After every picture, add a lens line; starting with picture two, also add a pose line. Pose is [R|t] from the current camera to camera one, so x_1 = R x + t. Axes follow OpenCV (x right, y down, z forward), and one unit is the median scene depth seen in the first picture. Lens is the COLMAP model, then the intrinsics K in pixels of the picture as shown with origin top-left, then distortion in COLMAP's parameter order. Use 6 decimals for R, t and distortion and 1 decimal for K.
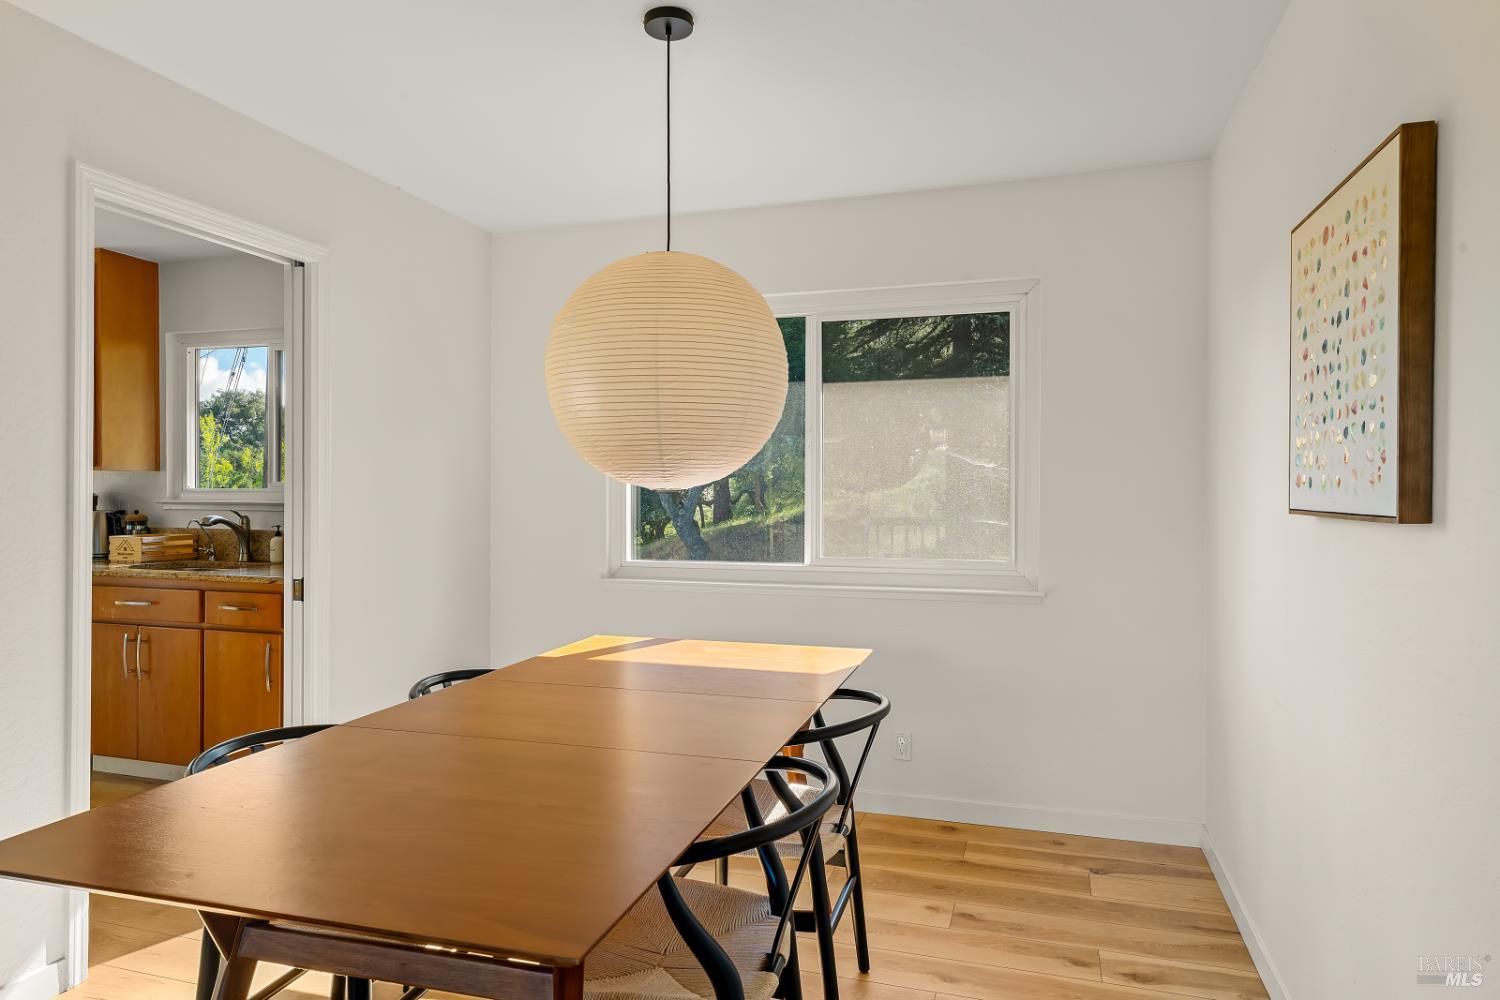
lens RADIAL K [[934.0, 0, 748.4], [0, 934.0, 500.1], [0, 0, 1]] dist [-0.003978, -0.000210]
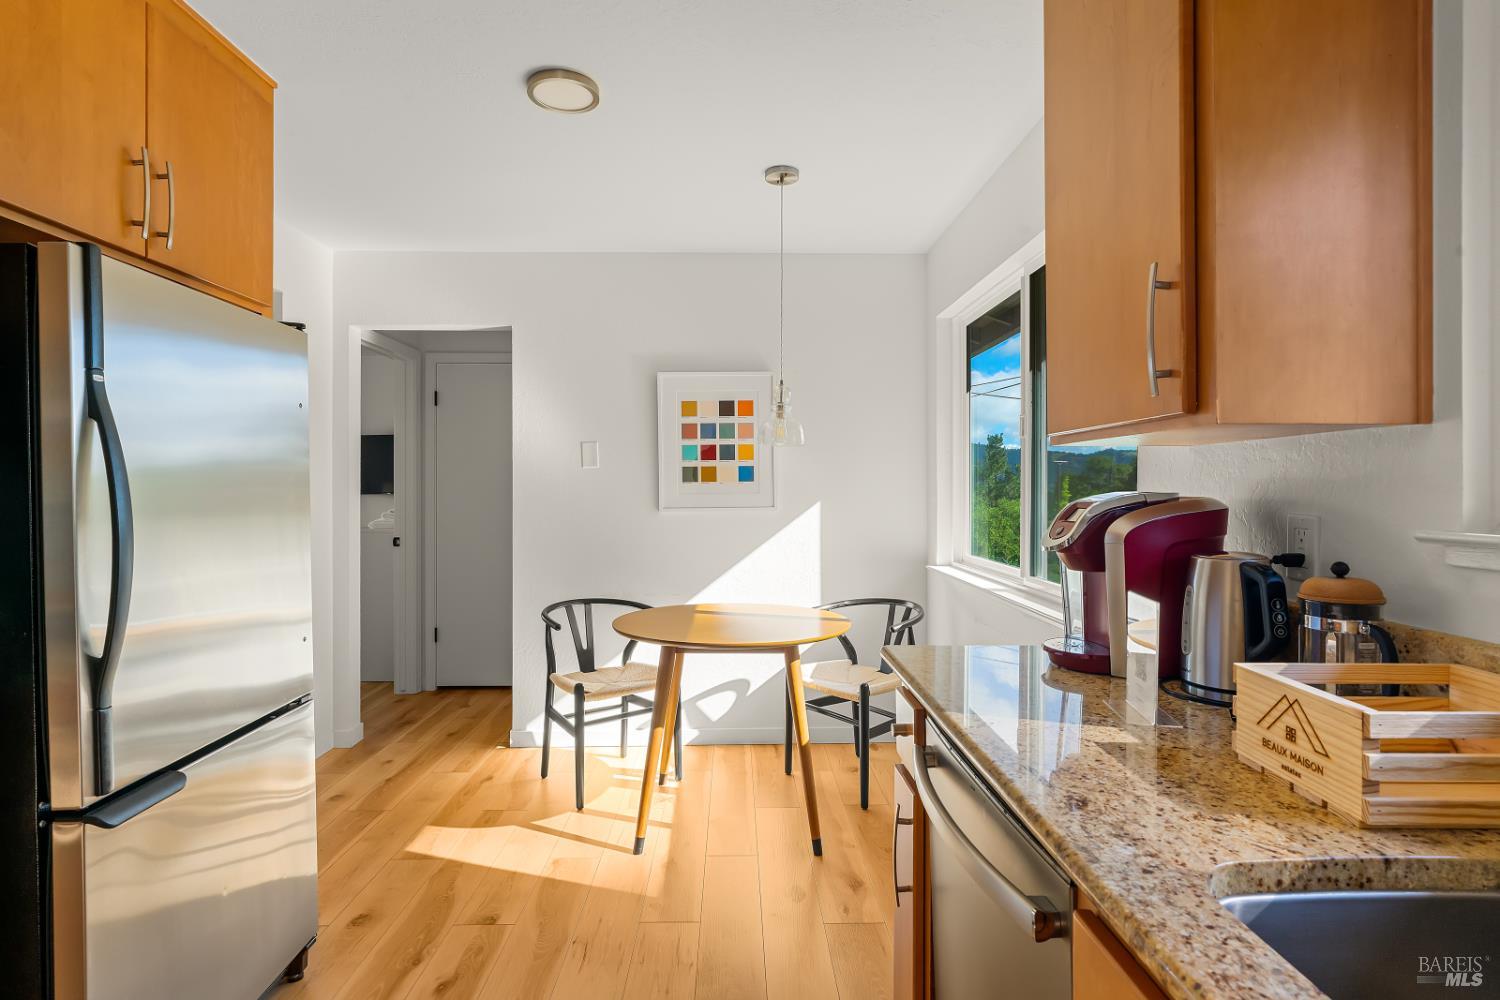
lens RADIAL K [[797.6, 0, 746.9], [0, 797.6, 497.1], [0, 0, 1]] dist [0.001166, 0.000104]
pose [[0.342695, 0.008335, -0.939410, -0.486395], [-0.005887, 0.999960, 0.006724, -0.010110], [0.939428, 0.003226, 0.342731, 0.741114]]
